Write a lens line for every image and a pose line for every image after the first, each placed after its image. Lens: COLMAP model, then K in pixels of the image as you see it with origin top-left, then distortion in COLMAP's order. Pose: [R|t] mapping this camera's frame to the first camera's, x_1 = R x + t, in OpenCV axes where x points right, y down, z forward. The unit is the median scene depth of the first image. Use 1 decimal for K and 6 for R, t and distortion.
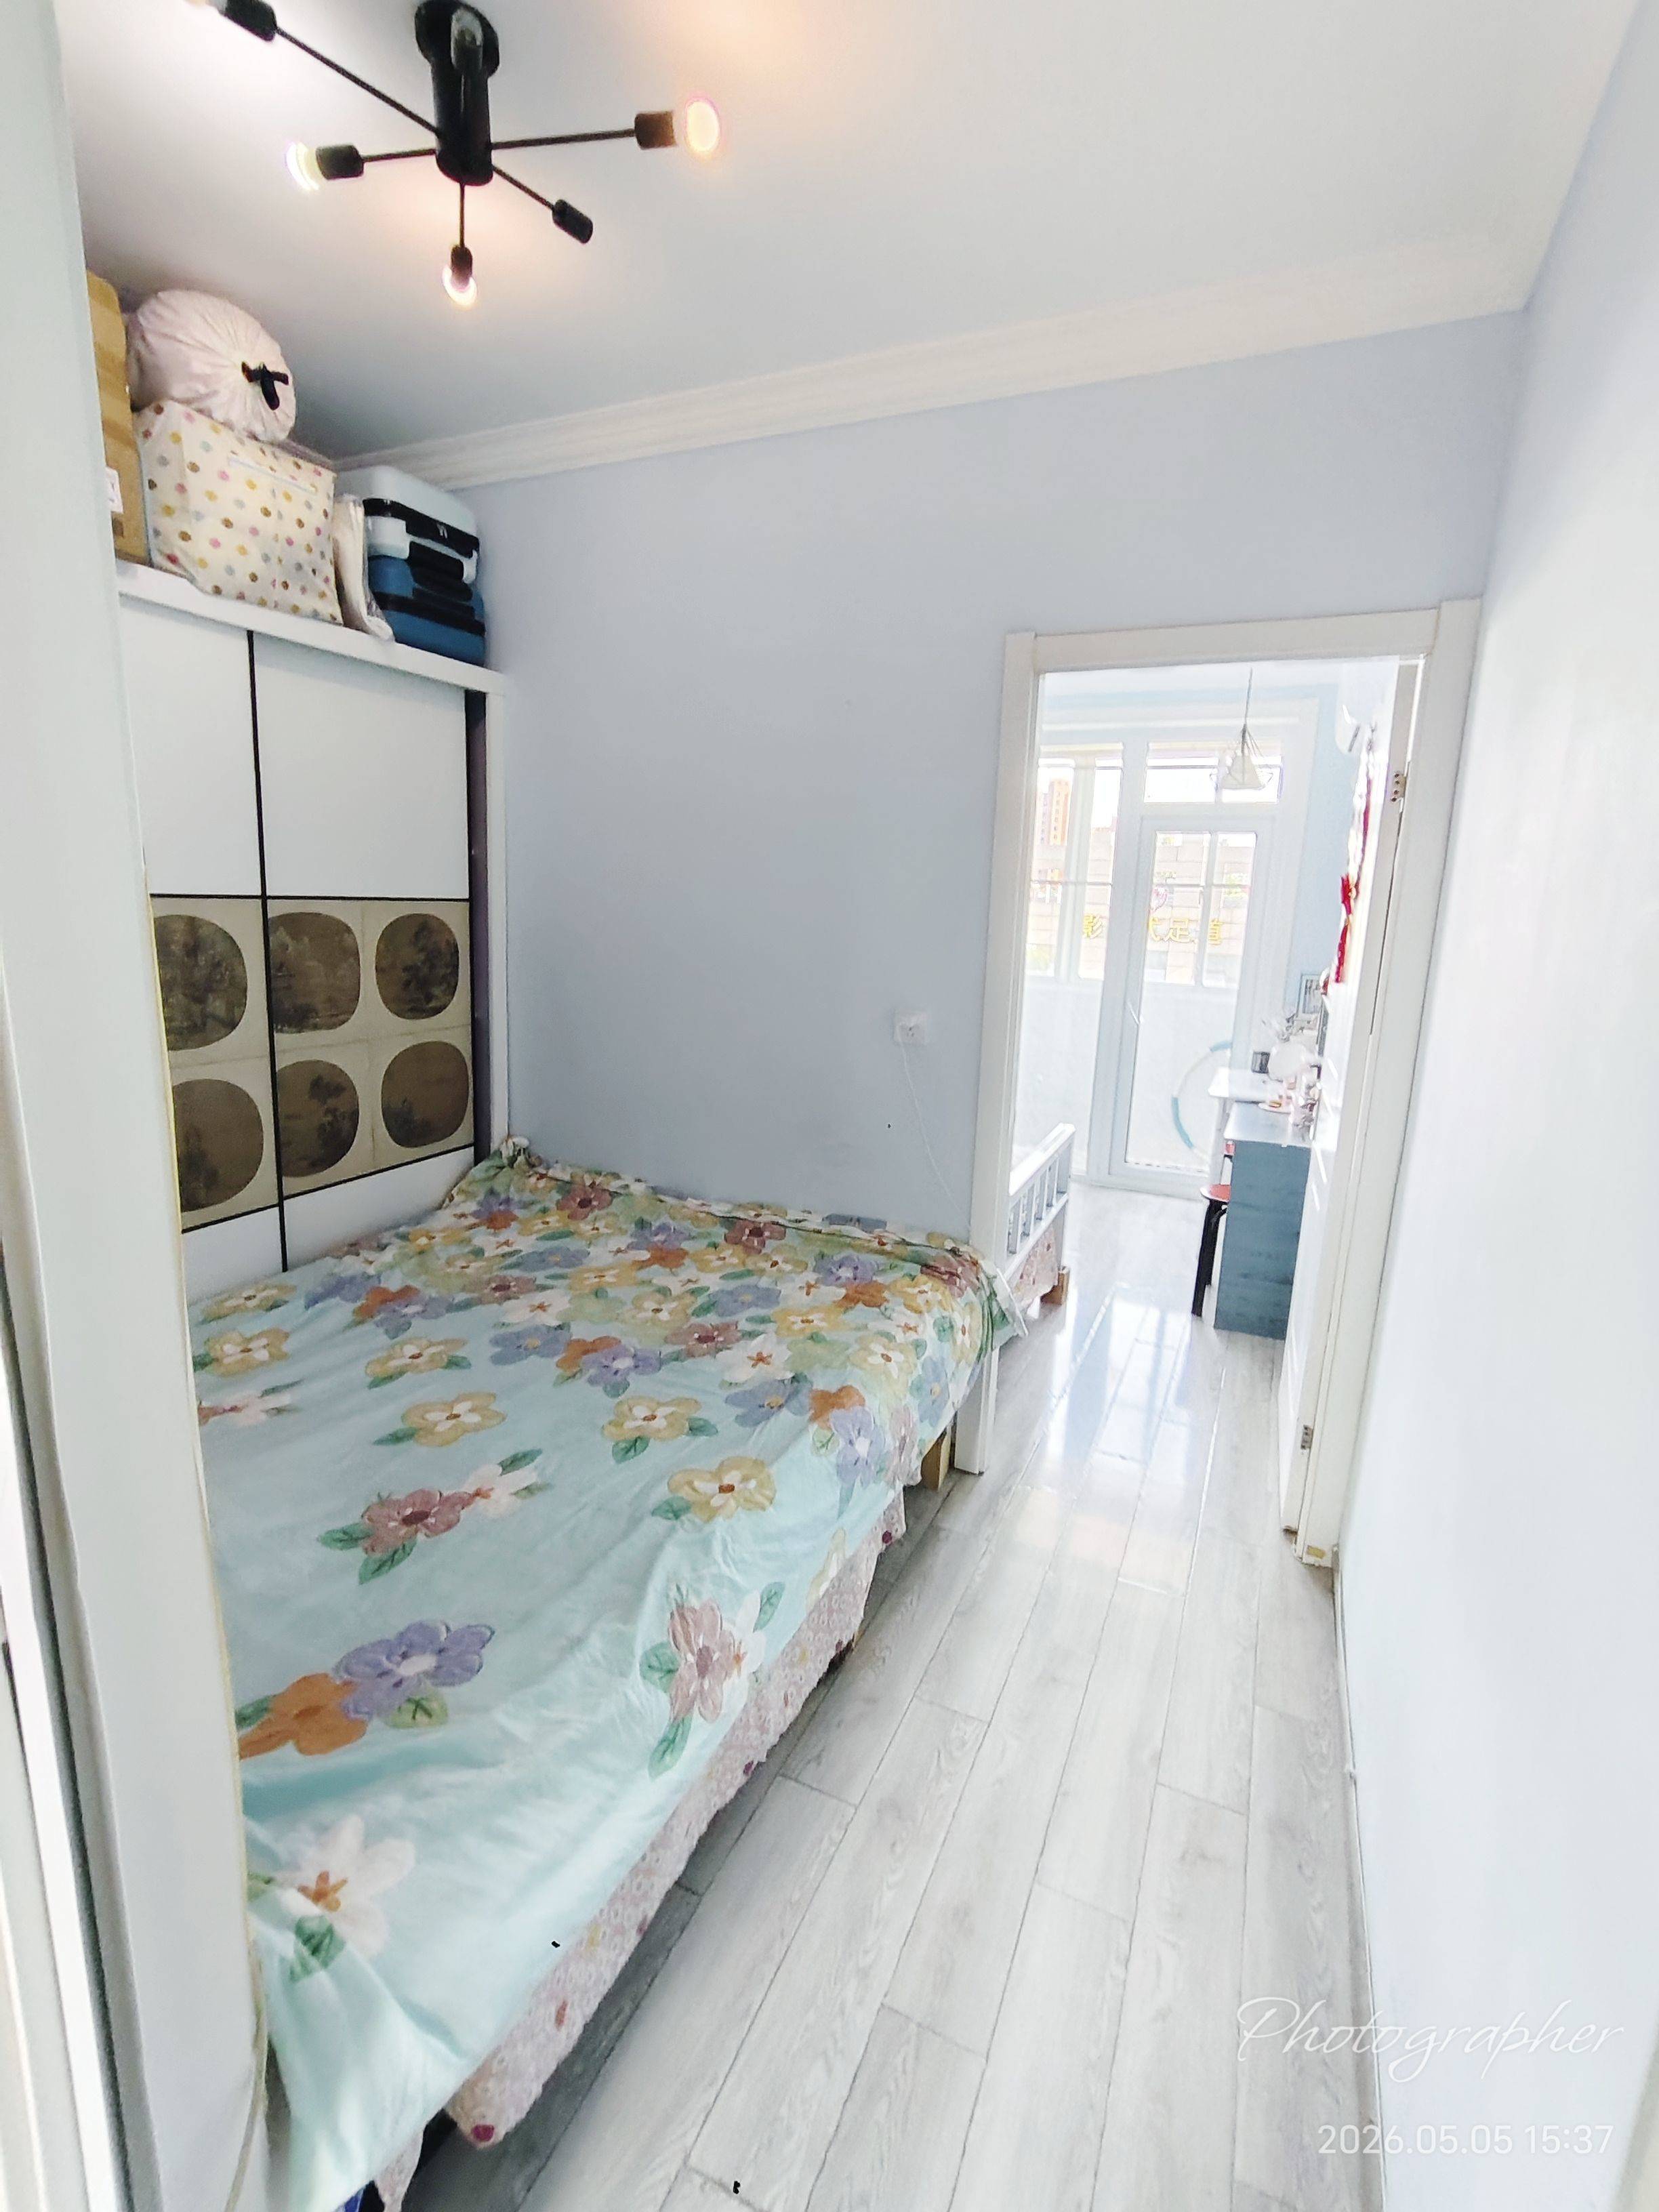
lens RADIAL K [[990.8, 0, 828.3], [0, 990.8, 1106.9], [0, 0, 1]] dist [-0.022810, 0.010188]
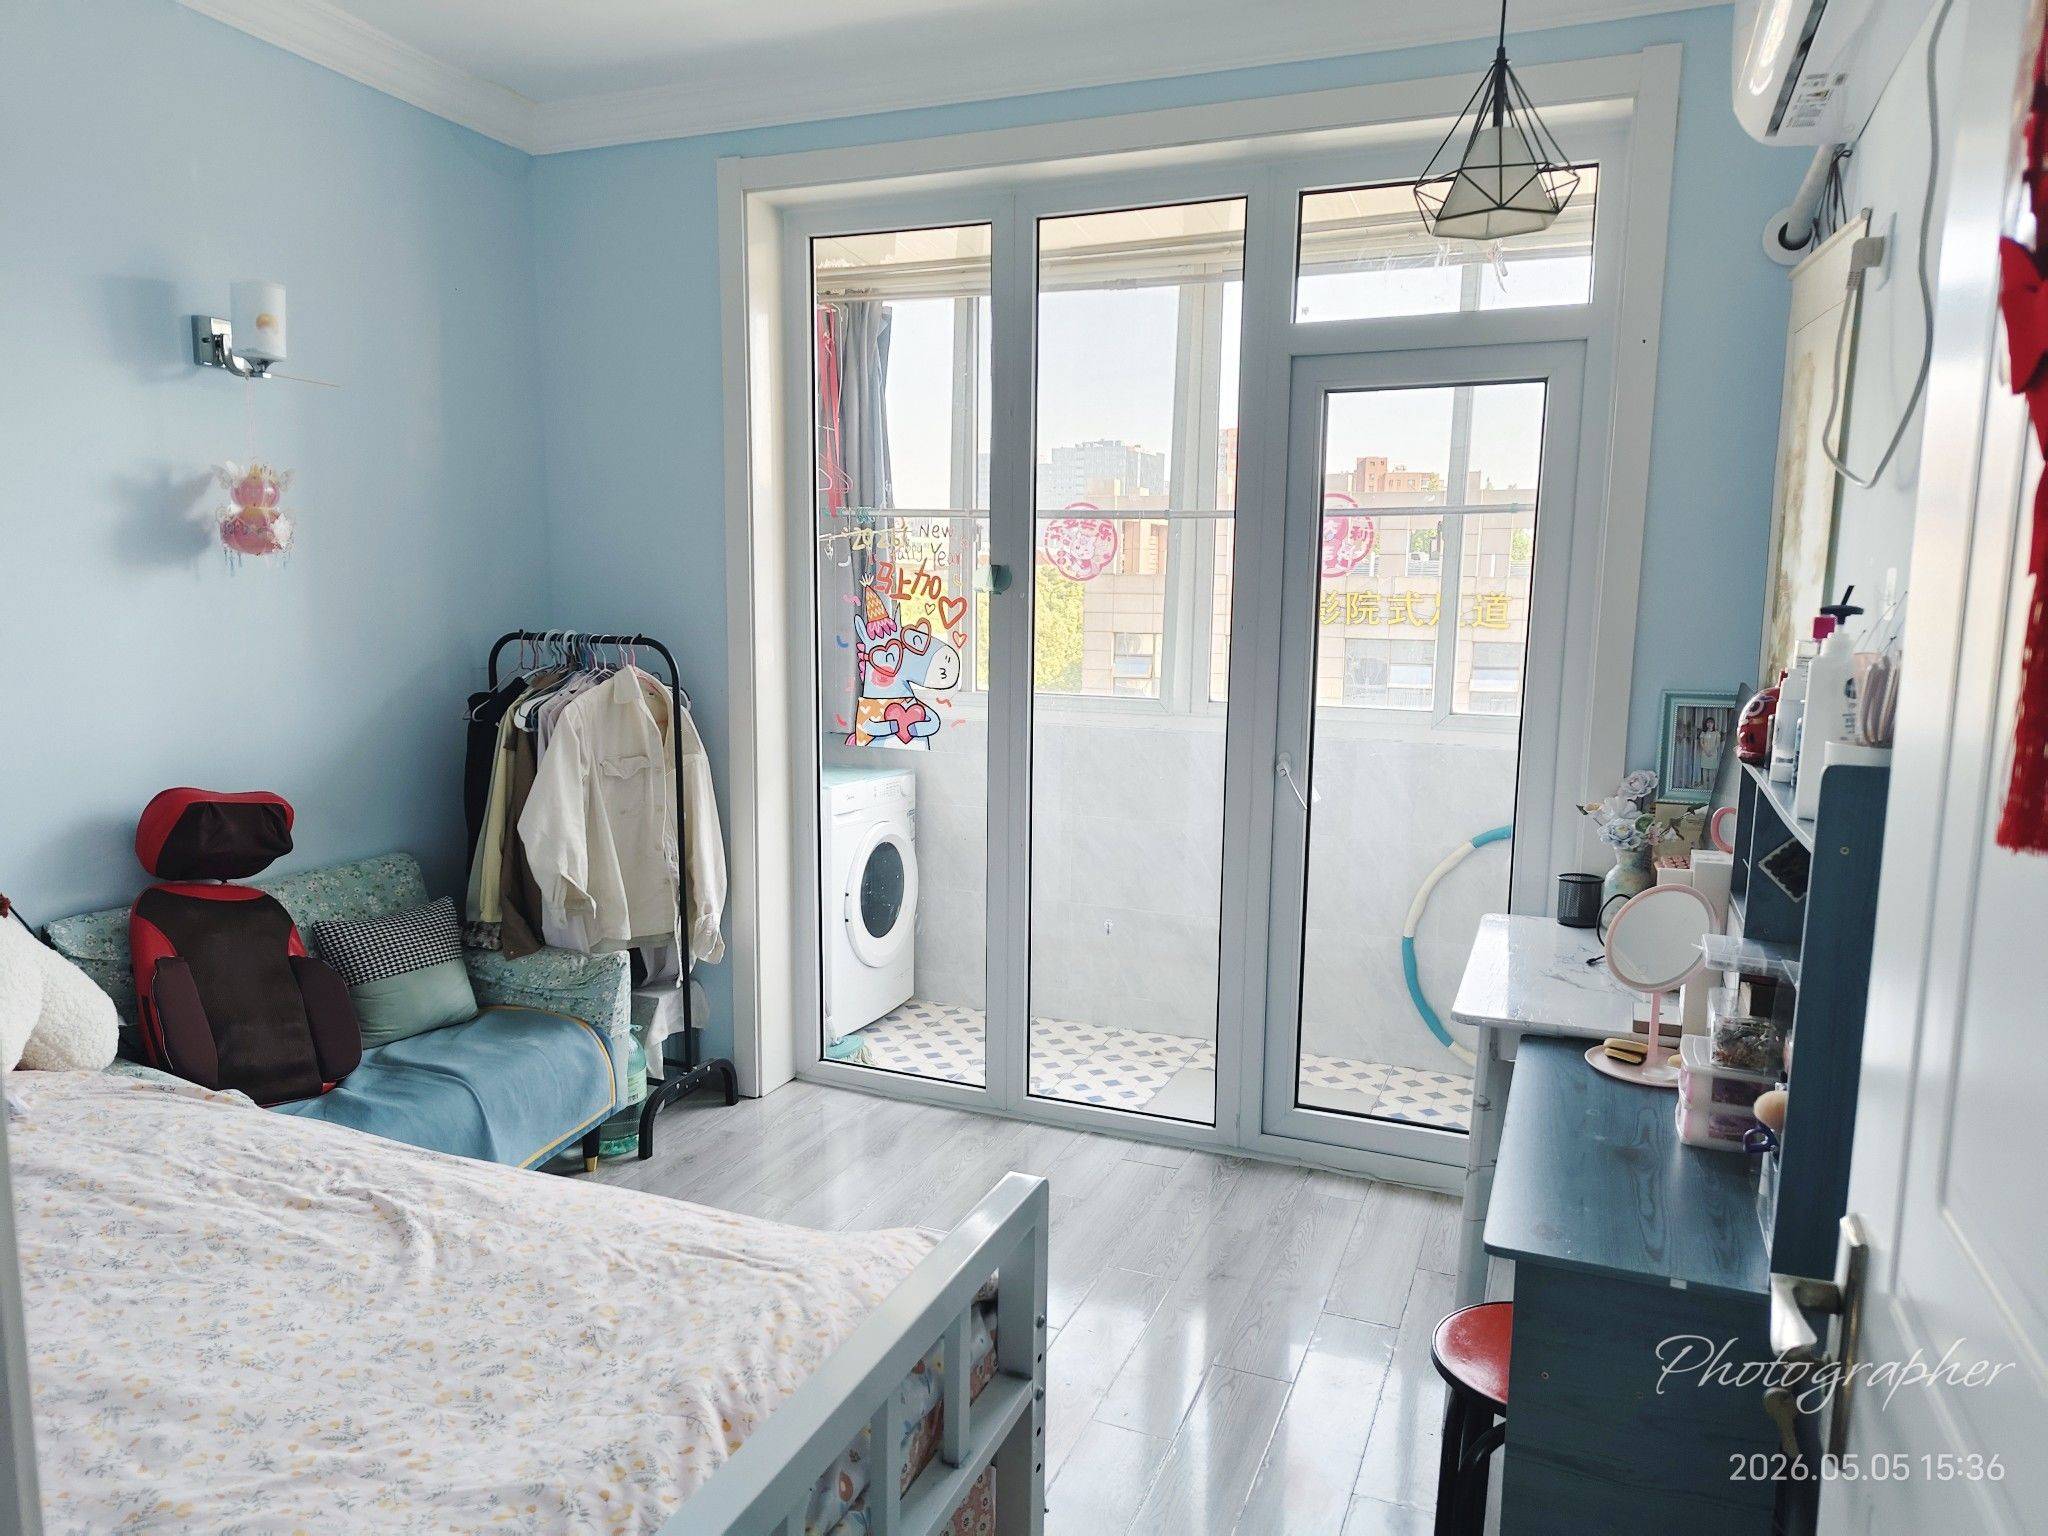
lens RADIAL K [[1366.5, 0, 1009.9], [0, 1366.5, 767.8], [0, 0, 1]] dist [0.030732, -0.011995]
pose [[0.999533, -0.021946, 0.021267, 0.178501], [0.023293, 0.997593, -0.065315, -0.069682], [-0.019782, 0.065780, 0.997638, 0.405072]]
